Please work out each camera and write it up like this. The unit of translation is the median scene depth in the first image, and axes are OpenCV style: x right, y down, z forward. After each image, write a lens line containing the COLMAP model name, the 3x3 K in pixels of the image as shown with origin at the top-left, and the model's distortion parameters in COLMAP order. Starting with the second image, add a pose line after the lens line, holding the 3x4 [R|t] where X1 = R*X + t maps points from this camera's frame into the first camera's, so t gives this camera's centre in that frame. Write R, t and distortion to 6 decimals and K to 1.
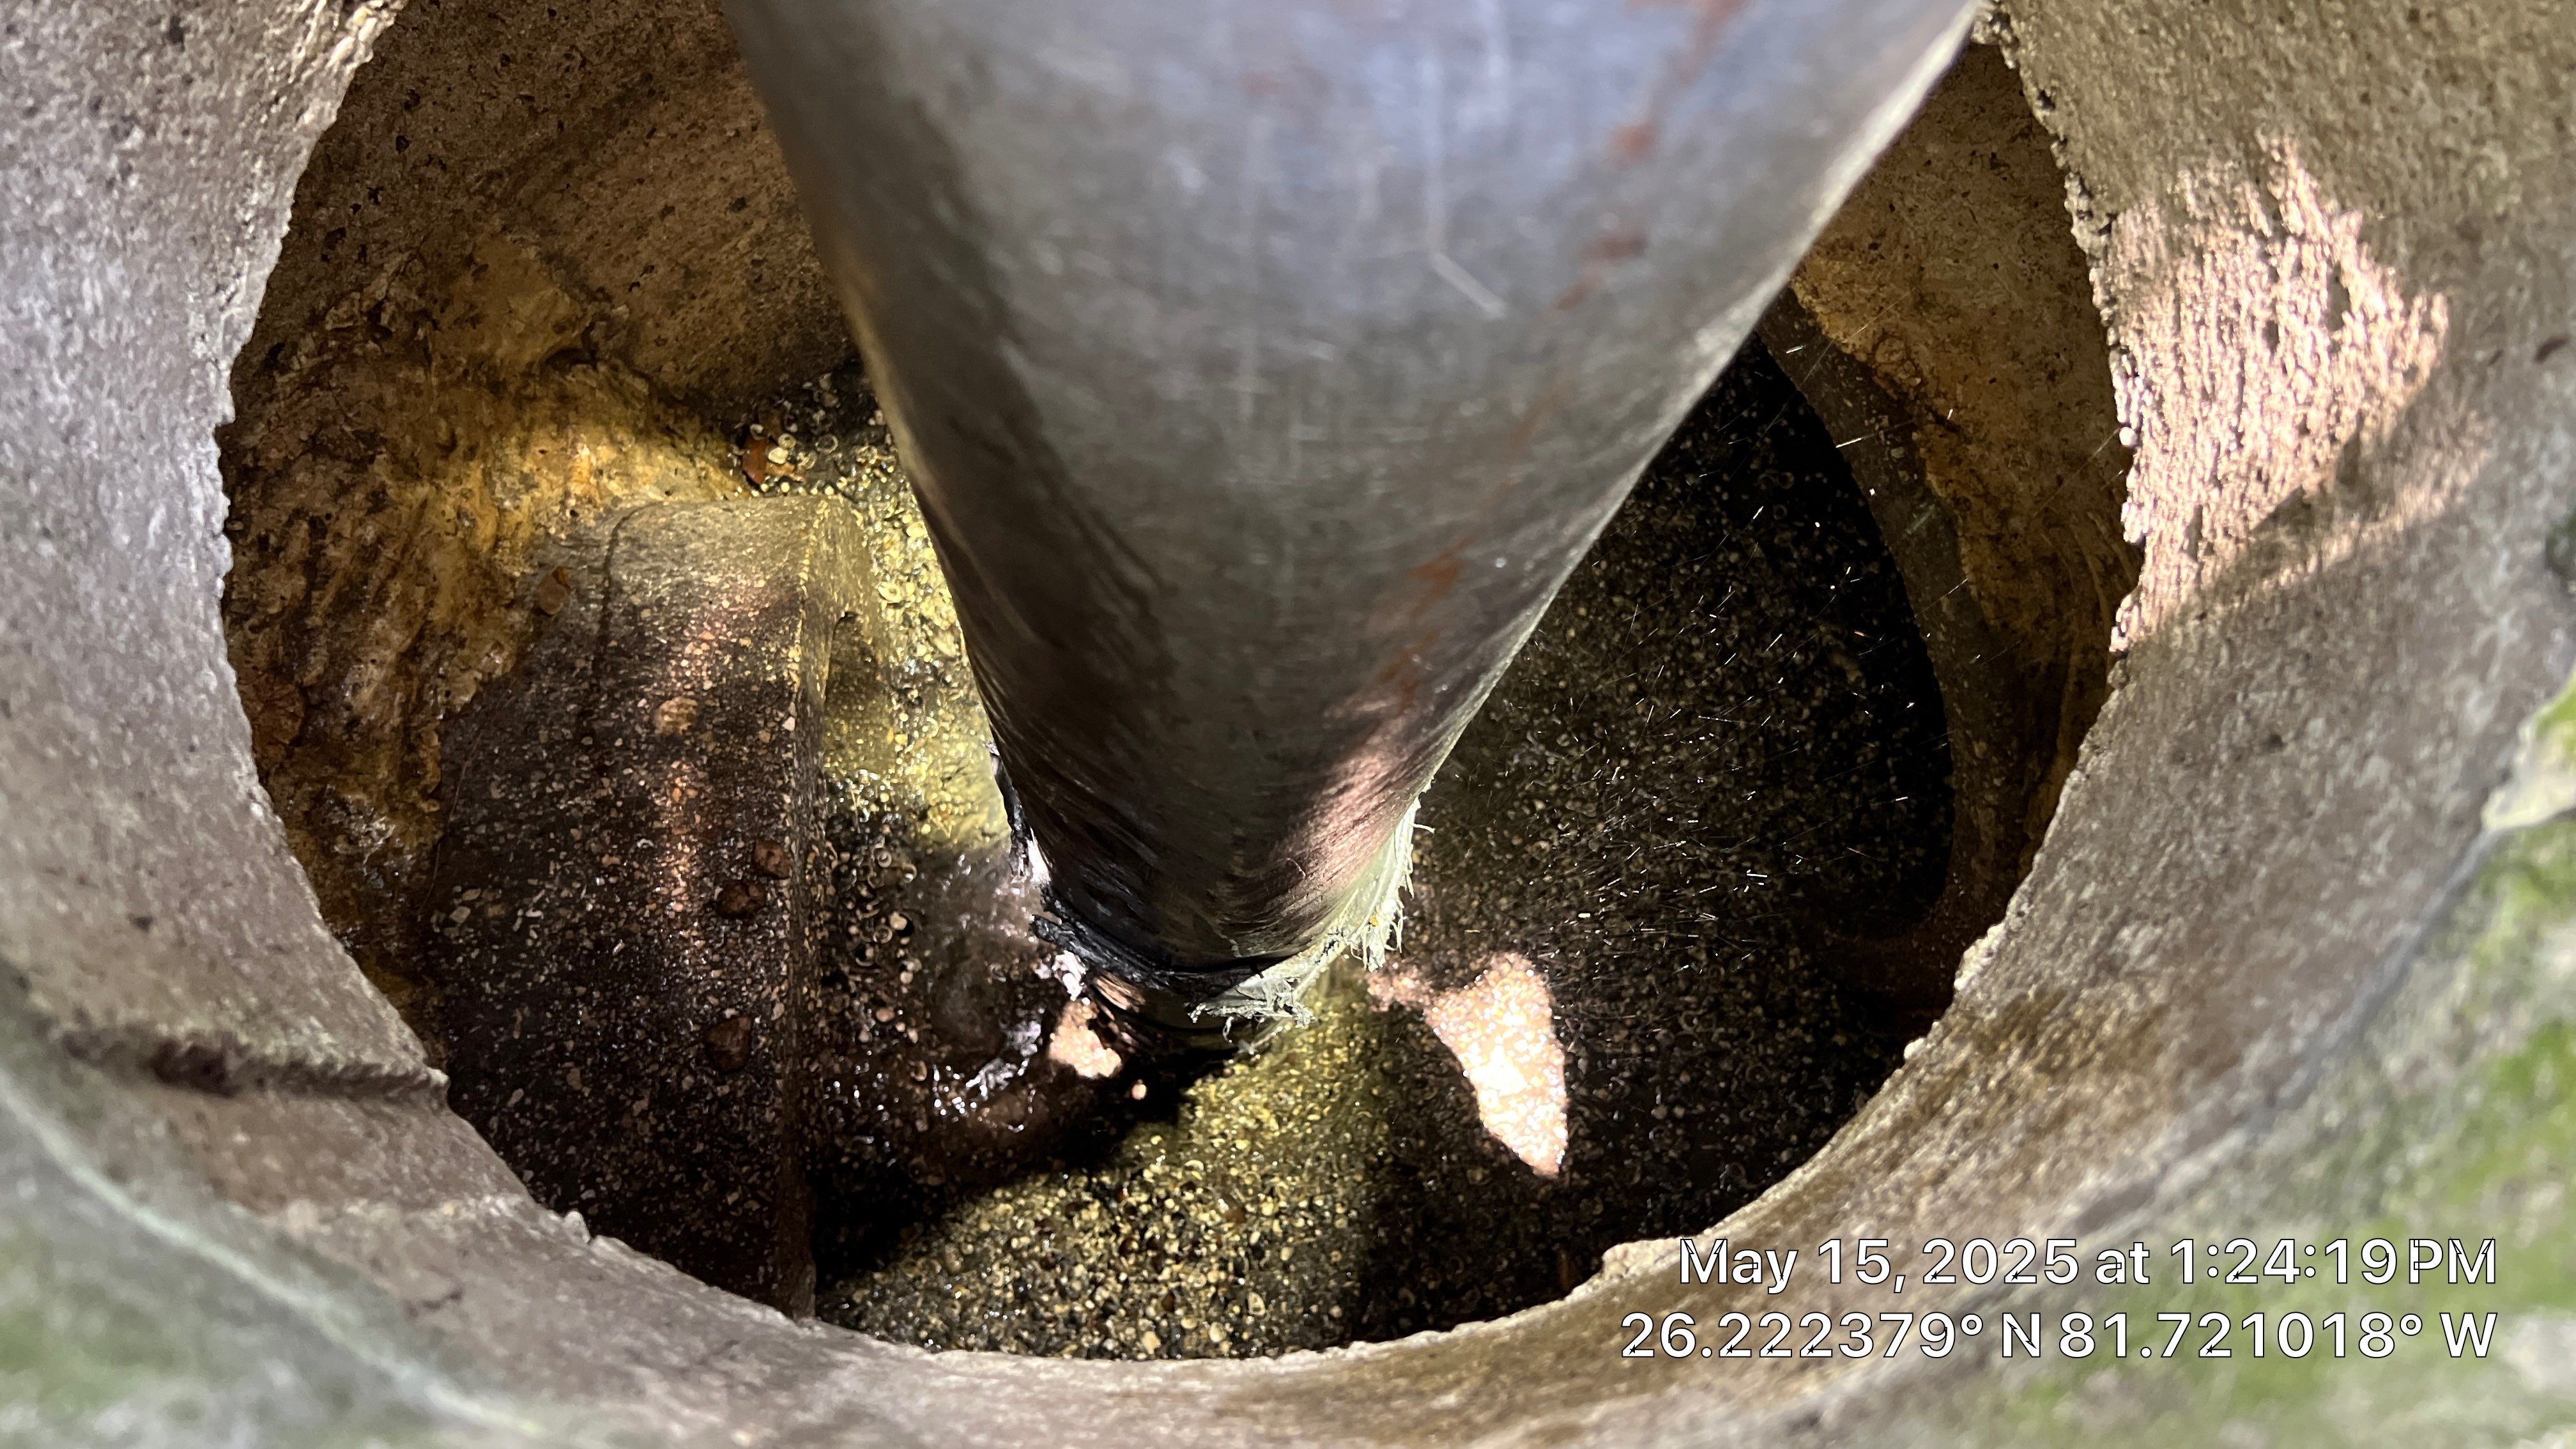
lens RADIAL K [[1941.4, 0, 1270.0], [0, 1941.4, 707.7], [0, 0, 1]] dist [0.045534, -0.038767]
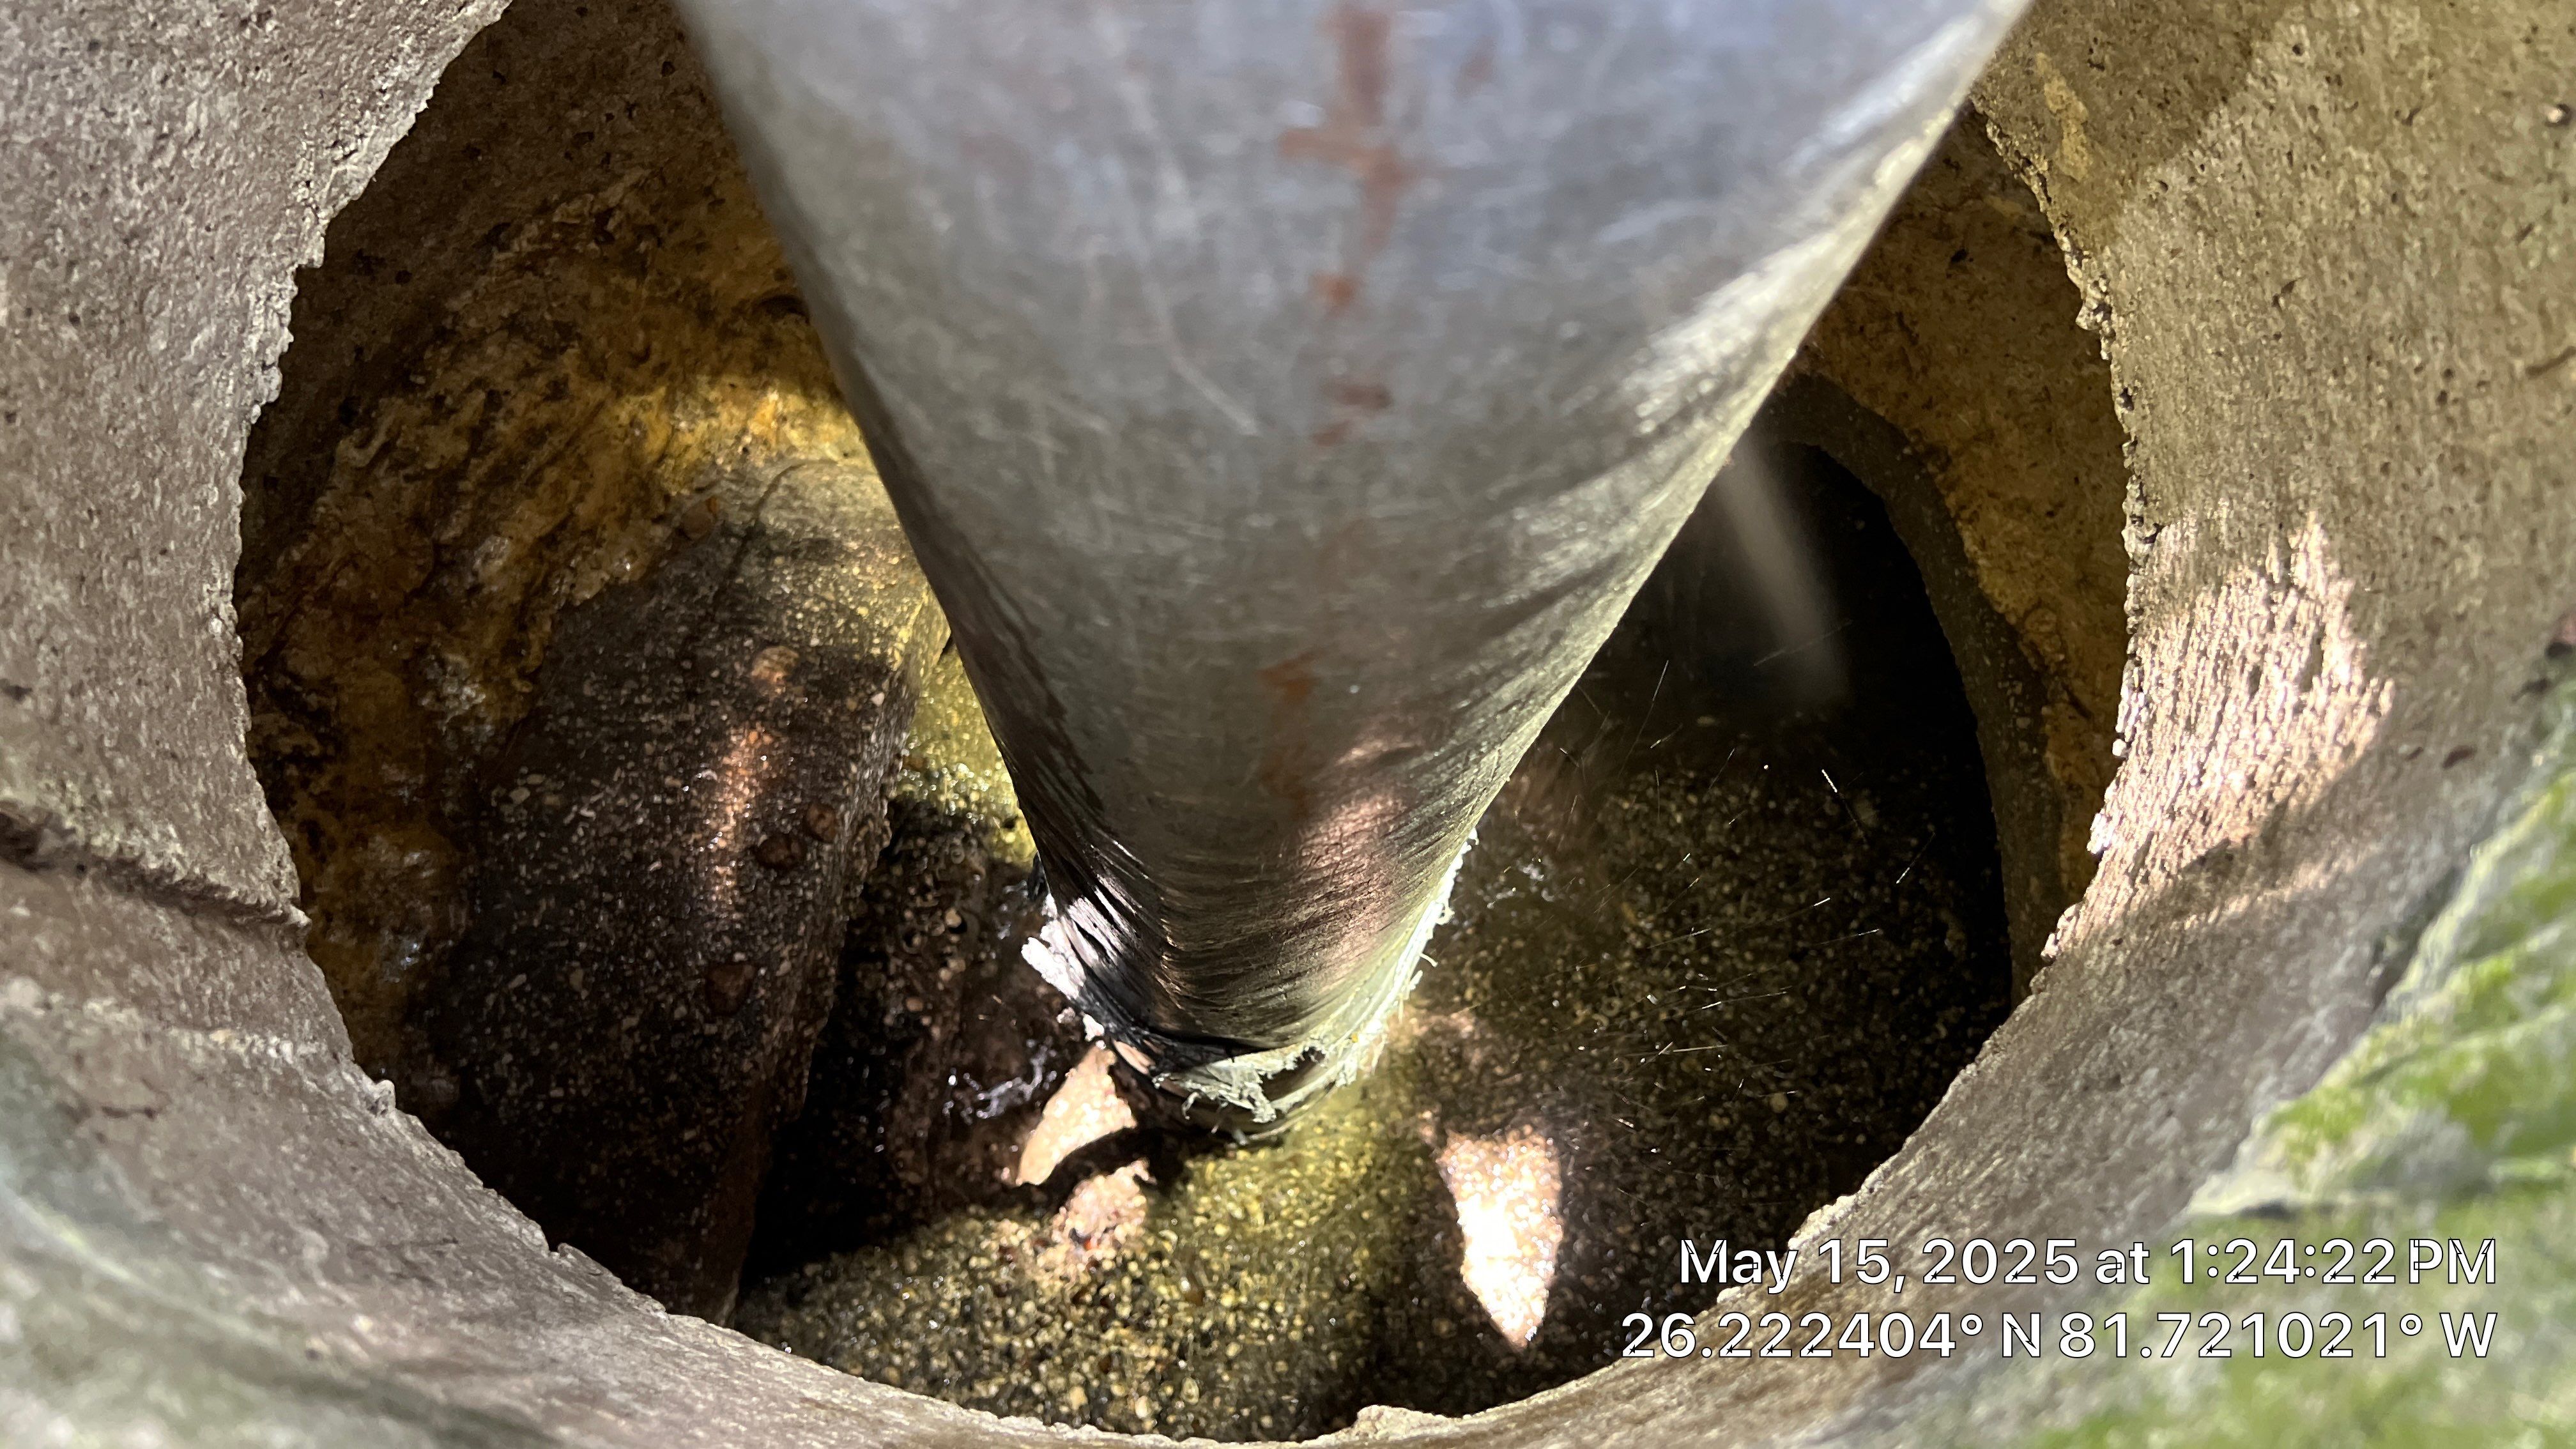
lens RADIAL K [[1941.4, 0, 1306.2], [0, 1941.4, 707.2], [0, 0, 1]] dist [0.045534, -0.038767]
pose [[0.963128, 0.257145, -0.079122, 0.113623], [-0.260750, 0.964616, -0.039047, -0.013497], [0.066282, 0.058239, 0.996100, -0.000720]]
